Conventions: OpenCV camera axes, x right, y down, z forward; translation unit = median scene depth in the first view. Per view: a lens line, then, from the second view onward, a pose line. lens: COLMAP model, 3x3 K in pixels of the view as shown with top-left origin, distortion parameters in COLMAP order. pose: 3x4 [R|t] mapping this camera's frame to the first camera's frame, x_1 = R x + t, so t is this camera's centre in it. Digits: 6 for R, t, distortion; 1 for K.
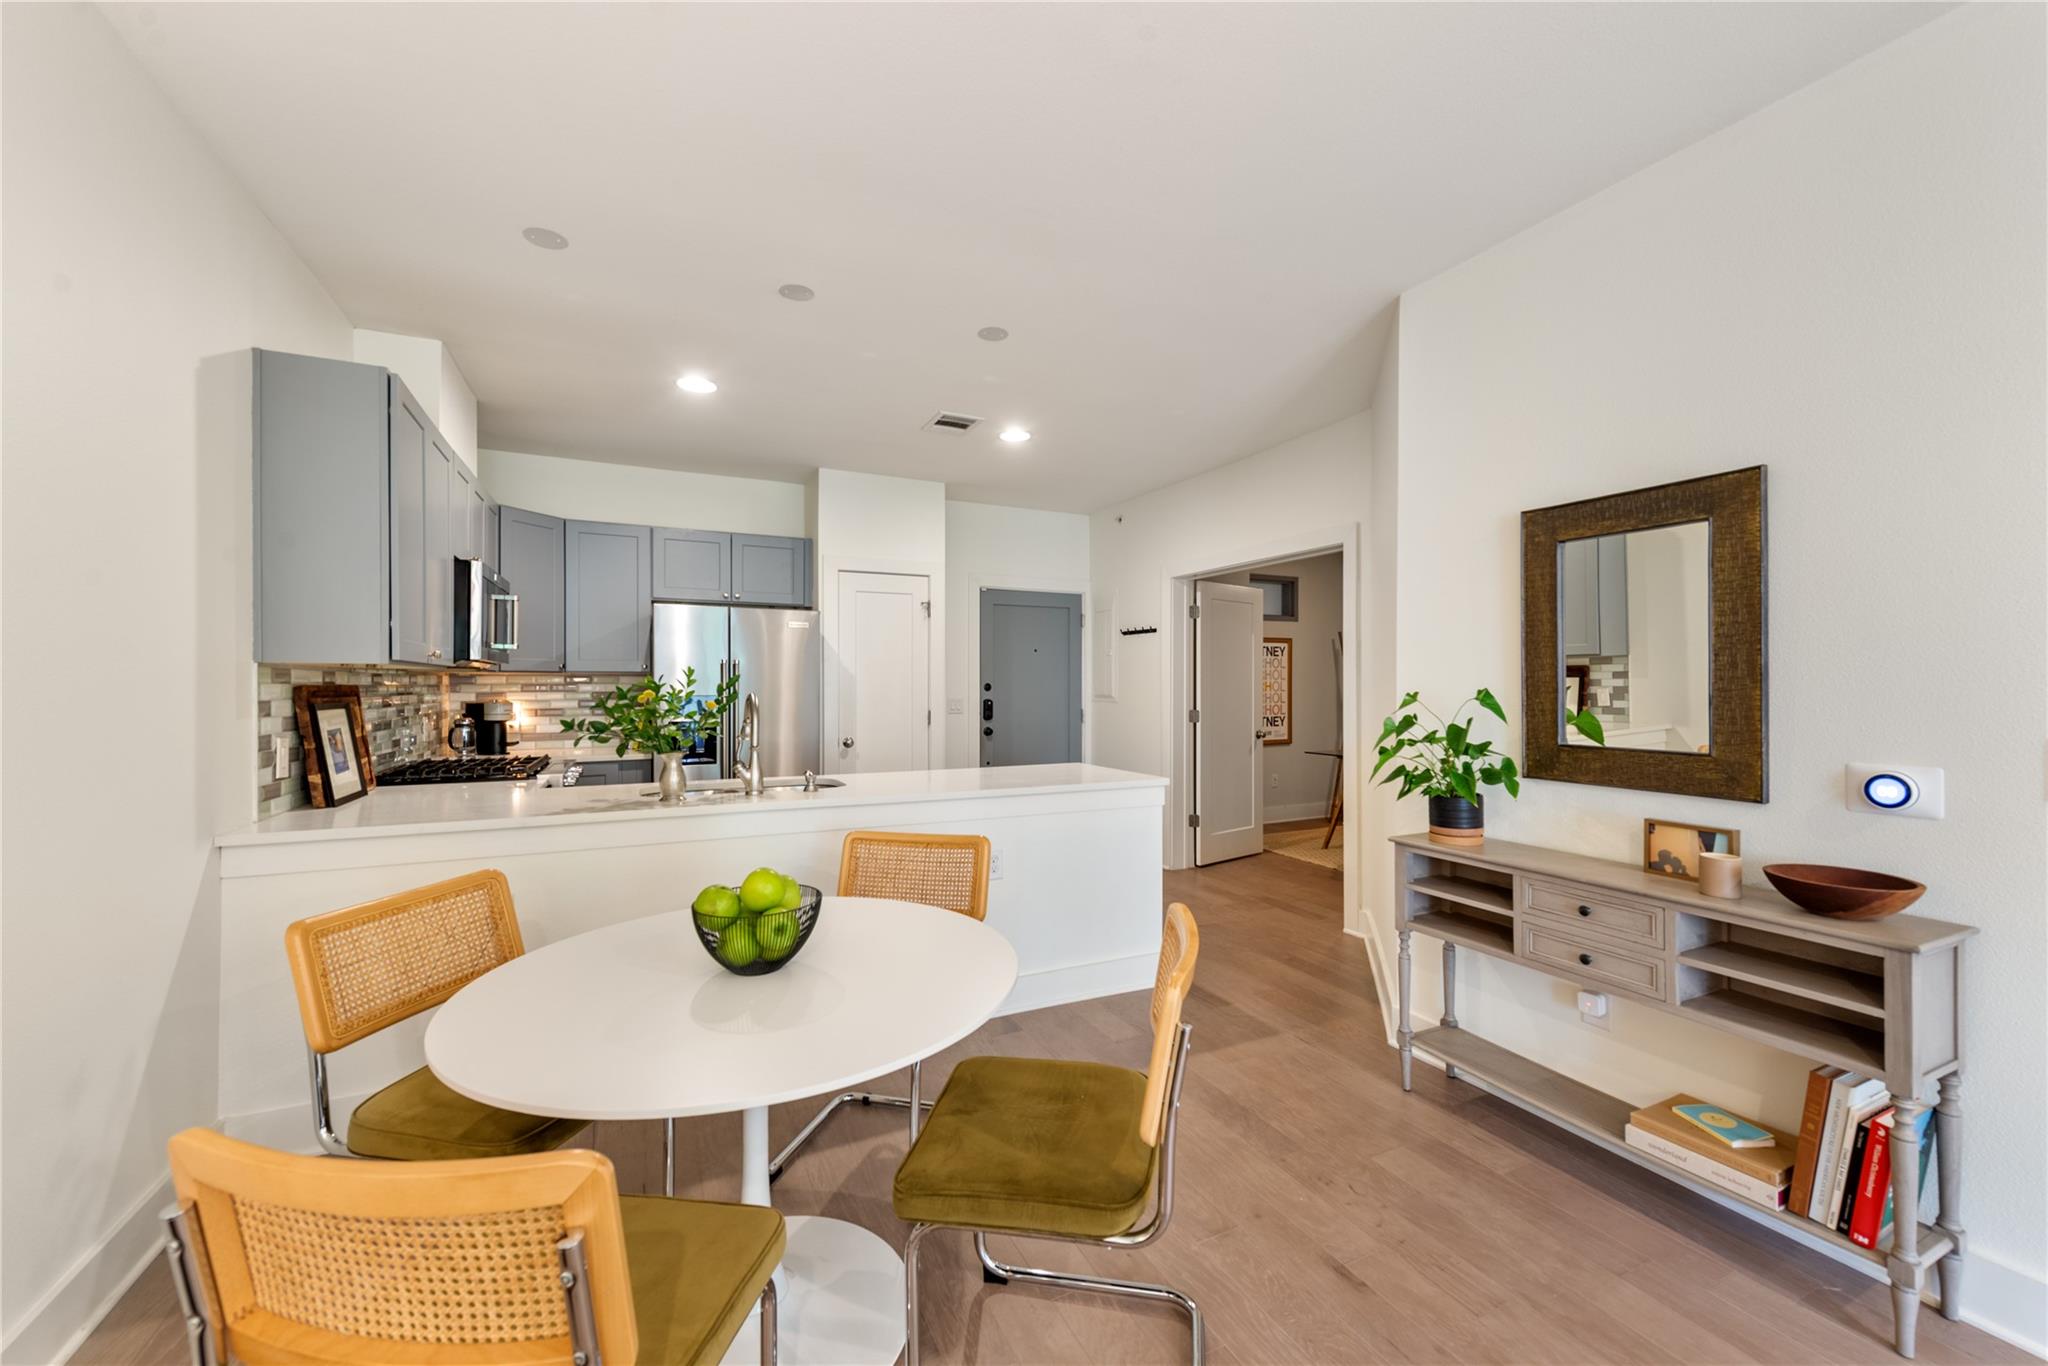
lens RADIAL K [[802.9, 0, 1035.7], [0, 802.9, 687.3], [0, 0, 1]] dist [0.014364, -0.003070]
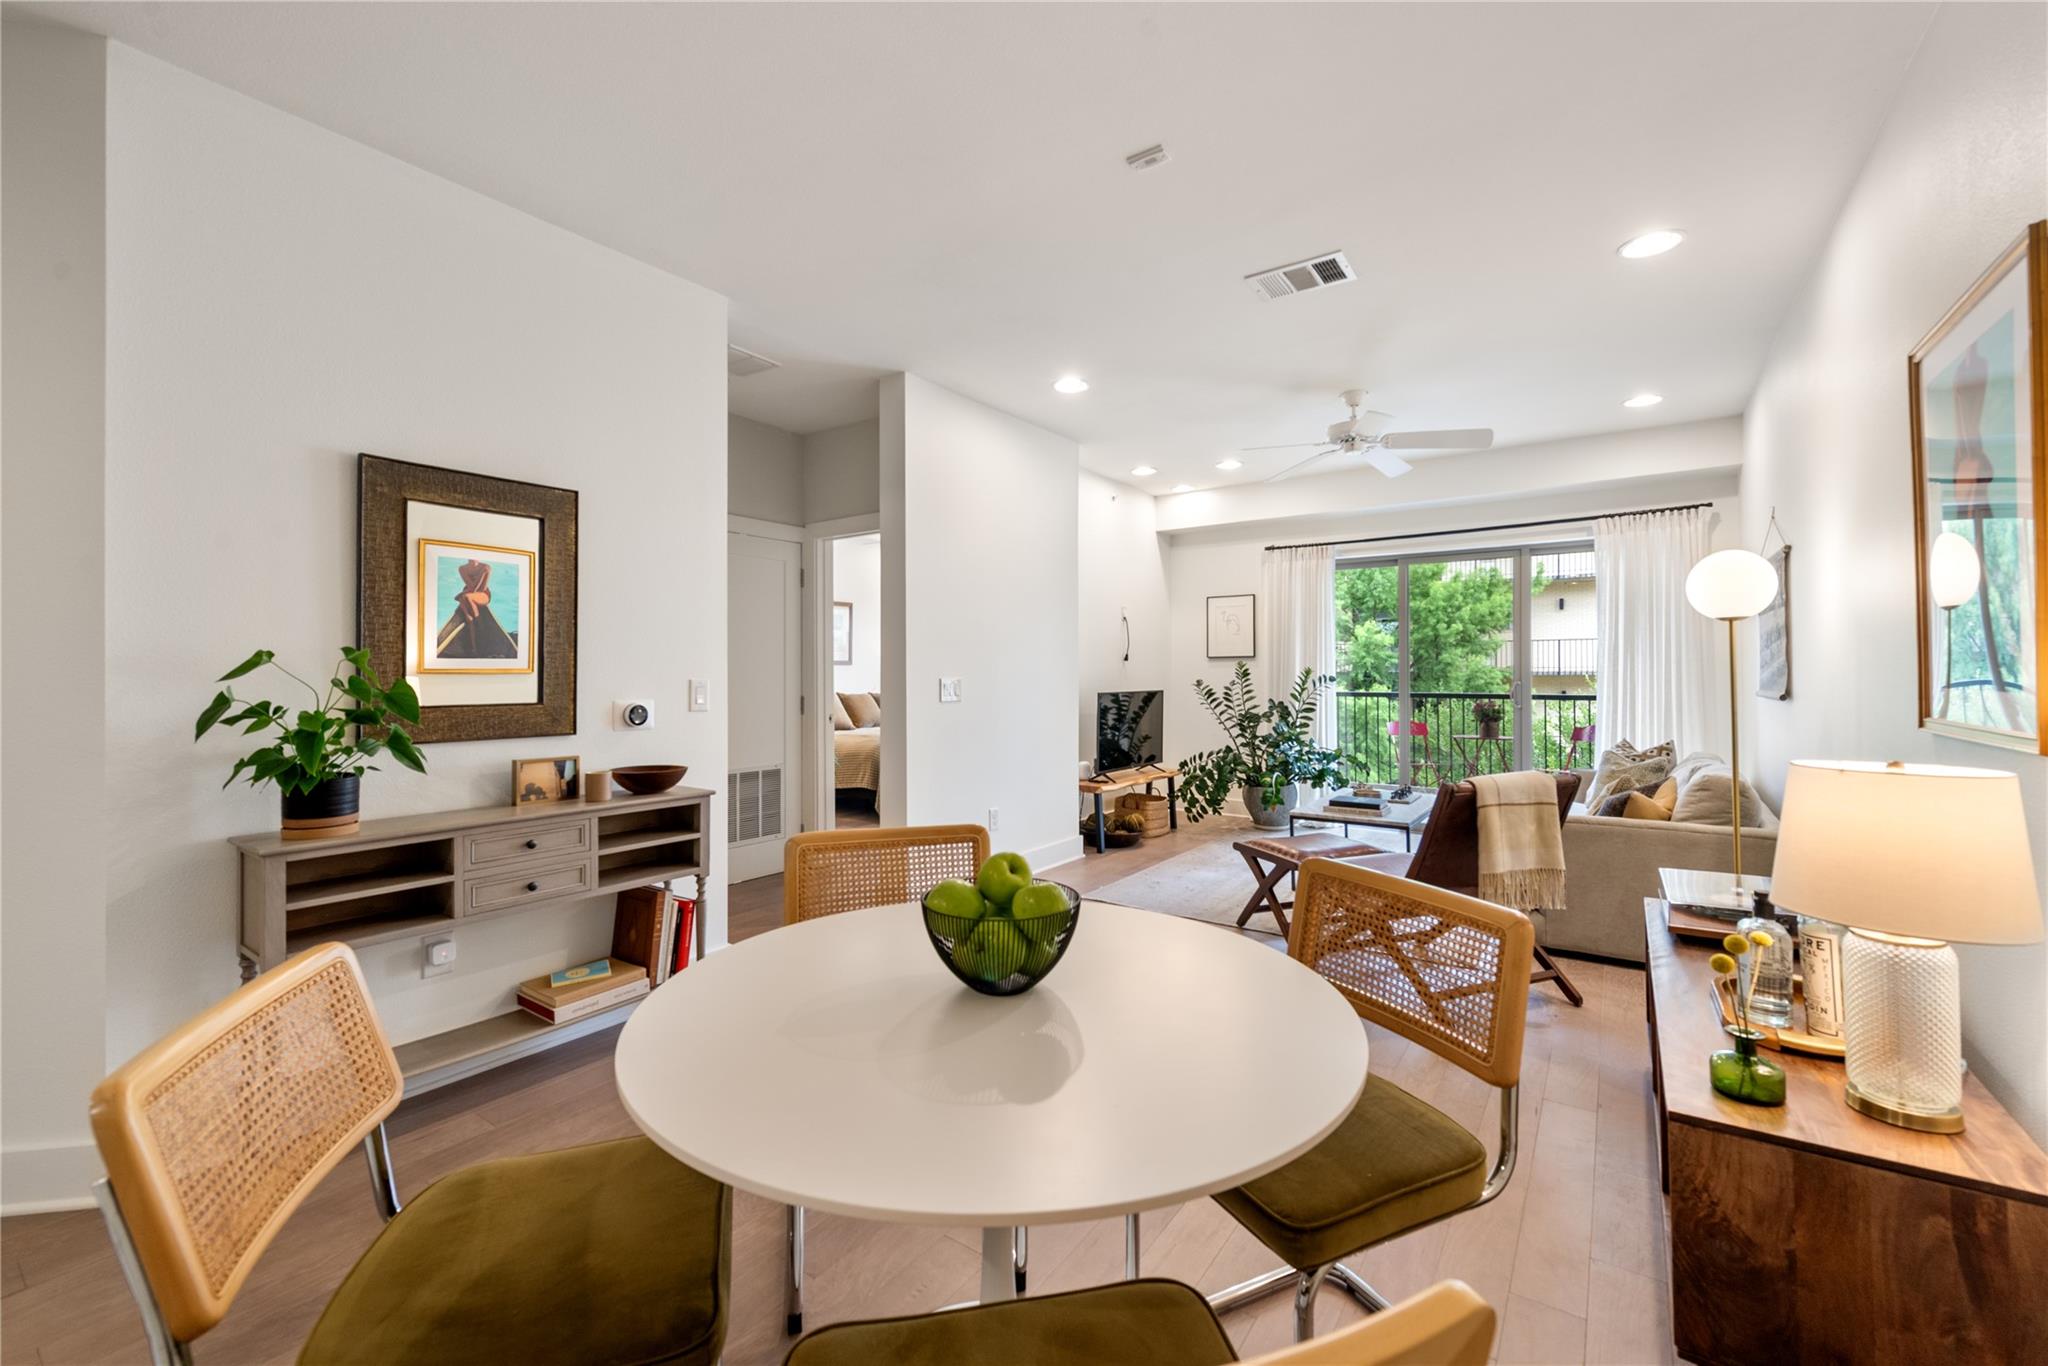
lens RADIAL K [[823.2, 0, 1035.8], [0, 823.2, 668.7], [0, 0, 1]] dist [0.014047, -0.003036]
pose [[-0.477049, 0.004807, 0.878863, -0.421545], [0.005447, 0.999982, -0.002512, 0.022428], [-0.878860, 0.003589, -0.477067, 0.574246]]
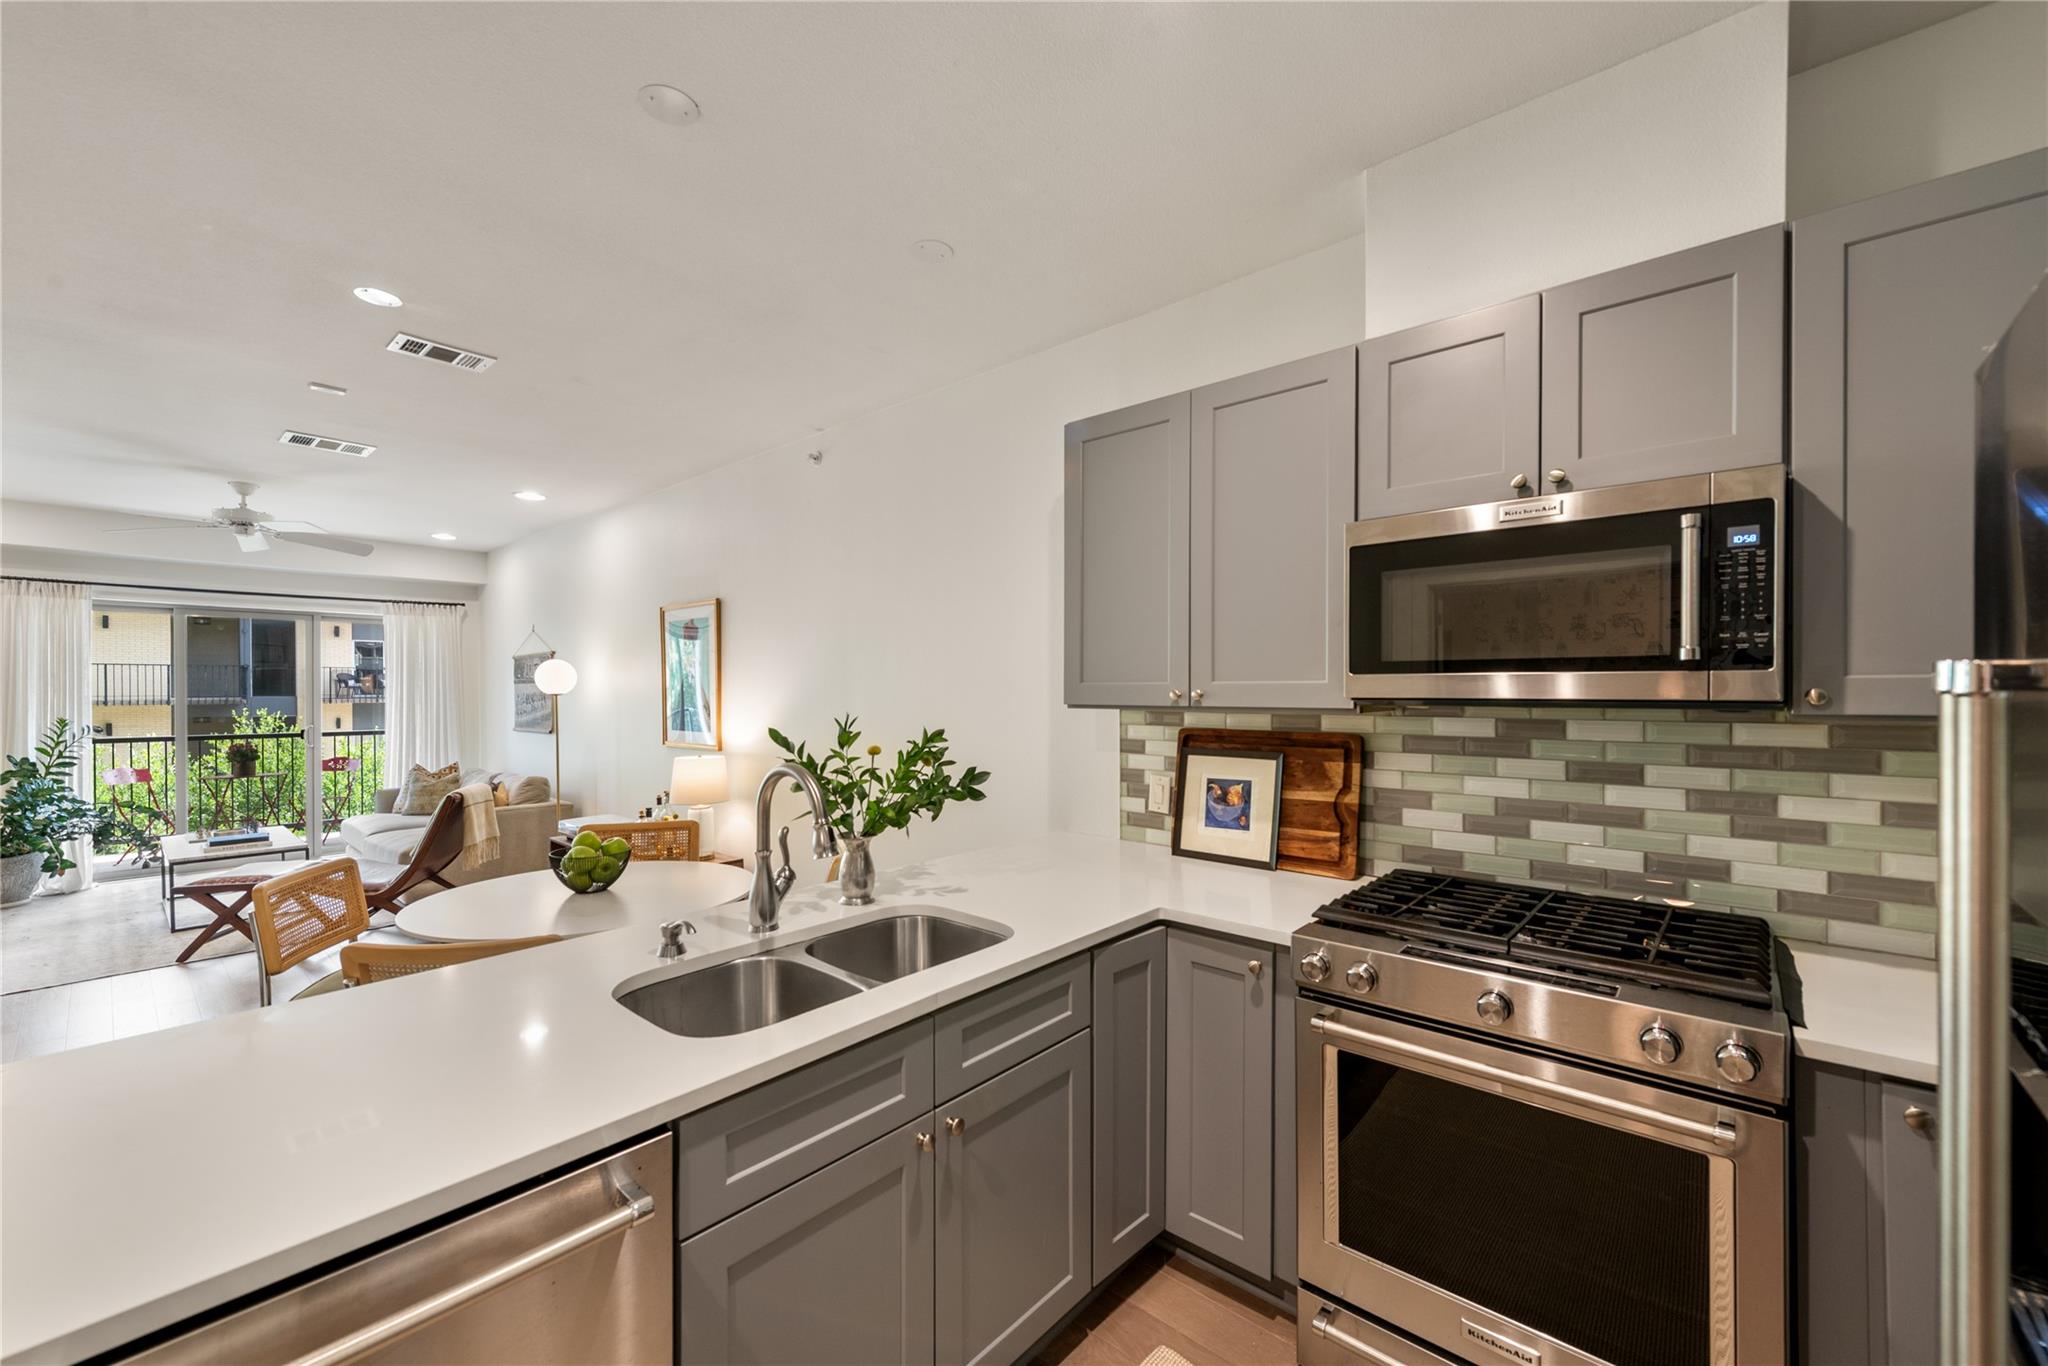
lens RADIAL K [[802.9, 0, 1034.3], [0, 802.9, 694.6], [0, 0, 1]] dist [0.014364, -0.003070]
pose [[-0.921414, 0.003340, -0.388567, -0.266973], [0.000194, 0.999967, 0.008136, -0.041684], [0.388581, 0.007422, -0.921385, 1.446511]]
